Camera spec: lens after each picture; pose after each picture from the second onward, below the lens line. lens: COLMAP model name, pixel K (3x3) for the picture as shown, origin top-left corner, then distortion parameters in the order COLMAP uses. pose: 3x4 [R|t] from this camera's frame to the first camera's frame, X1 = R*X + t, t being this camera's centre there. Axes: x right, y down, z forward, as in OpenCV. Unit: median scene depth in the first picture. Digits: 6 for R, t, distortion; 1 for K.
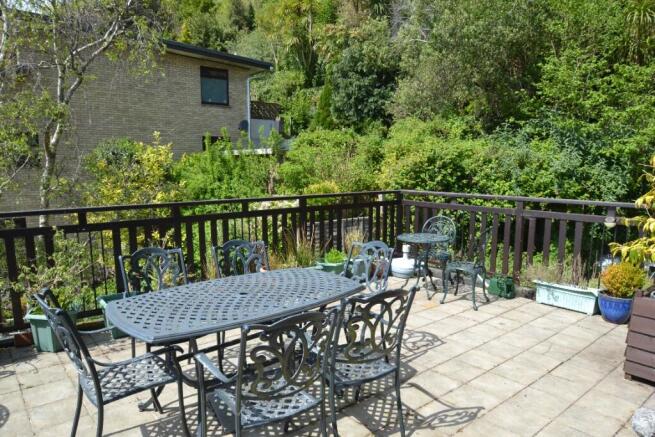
lens RADIAL K [[445.6, 0, 327.5], [0, 445.6, 218.5], [0, 0, 1]] dist [-0.022784, 0.001662]
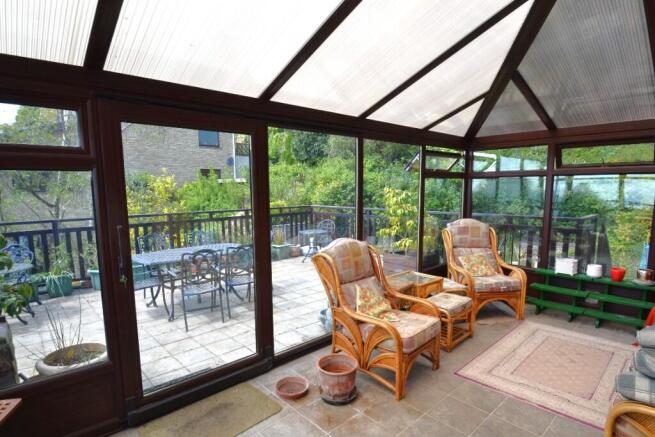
lens RADIAL K [[359.7, 0, 327.1], [0, 359.7, 225.9], [0, 0, 1]] dist [-0.035109, -0.000743]
pose [[0.998972, -0.010967, 0.043977, 0.097370], [0.011598, 0.999833, -0.014112, 0.019480], [-0.043814, 0.014607, 0.998933, -0.198041]]
